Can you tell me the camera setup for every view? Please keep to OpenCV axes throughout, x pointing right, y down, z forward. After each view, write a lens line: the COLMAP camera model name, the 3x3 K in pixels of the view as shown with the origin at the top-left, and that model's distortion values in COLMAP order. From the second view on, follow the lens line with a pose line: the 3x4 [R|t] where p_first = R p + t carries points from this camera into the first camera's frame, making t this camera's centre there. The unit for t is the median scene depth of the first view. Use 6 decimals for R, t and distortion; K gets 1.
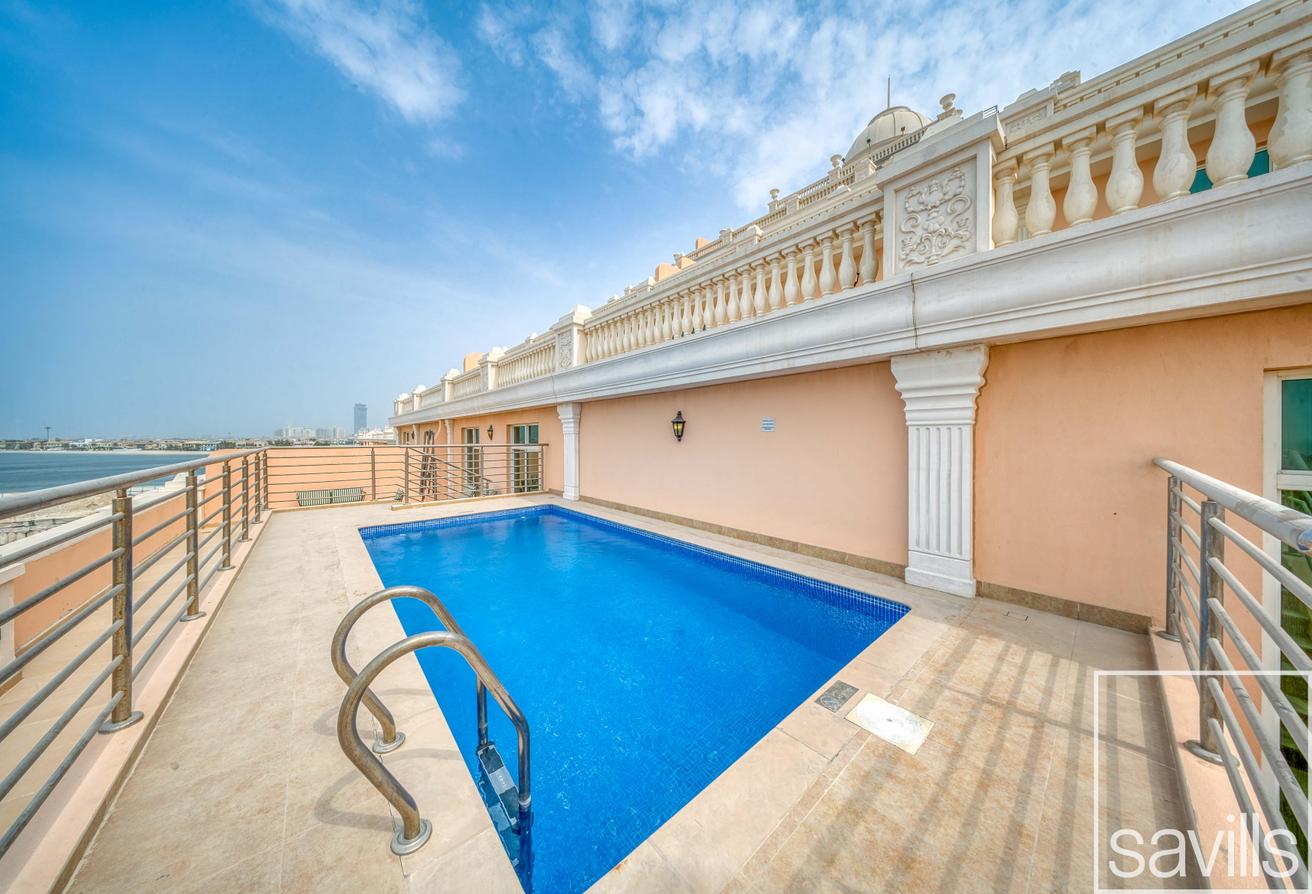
lens RADIAL K [[395.8, 0, 652.3], [0, 395.8, 433.3], [0, 0, 1]] dist [0.000213, 0.000002]
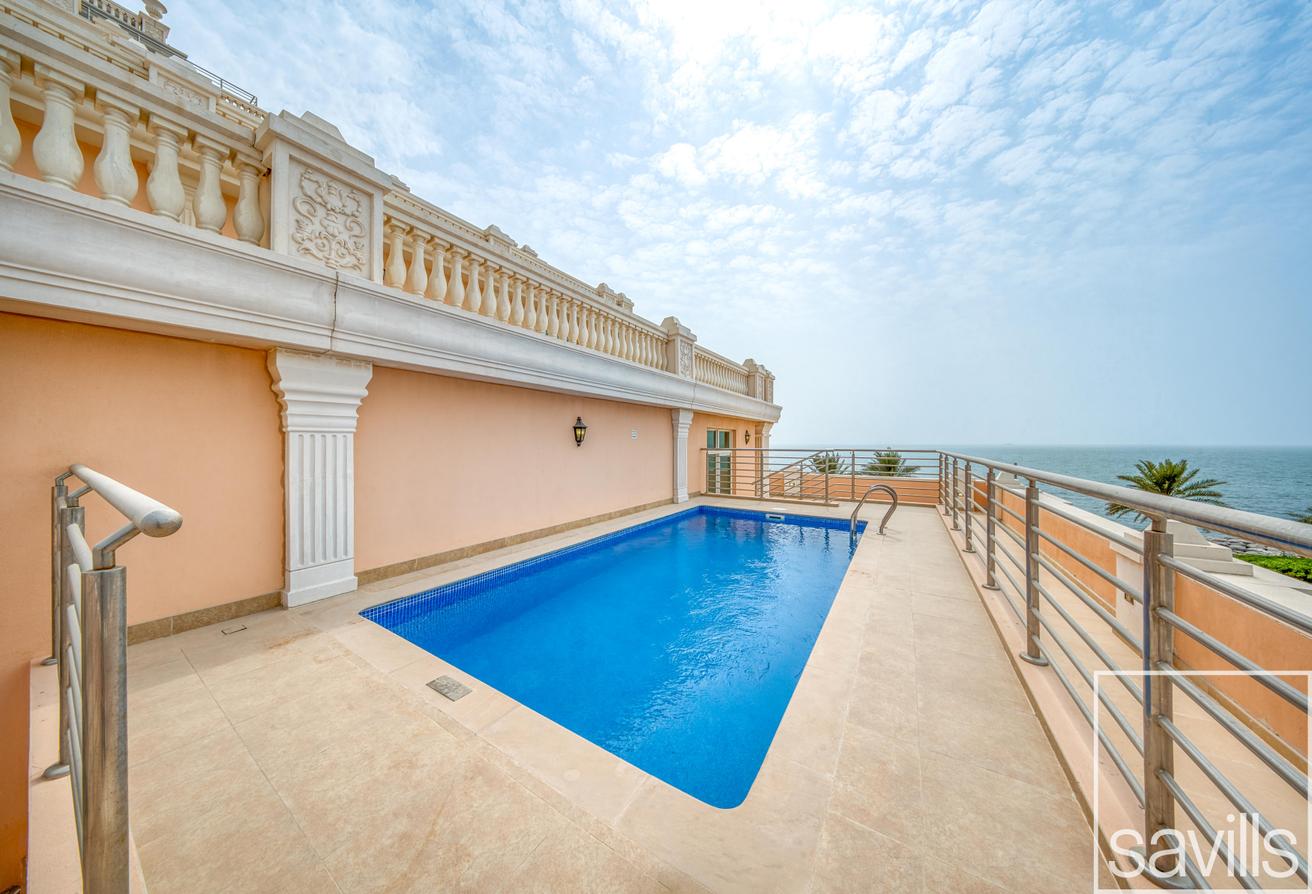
lens RADIAL K [[387.2, 0, 648.8], [0, 387.2, 448.3], [0, 0, 1]] dist [-0.000142, -0.000013]
pose [[-0.284950, -0.010322, 0.958487, -0.484568], [-0.006120, 0.999941, 0.008949, 0.007354], [-0.958523, -0.003316, -0.284997, 0.570737]]
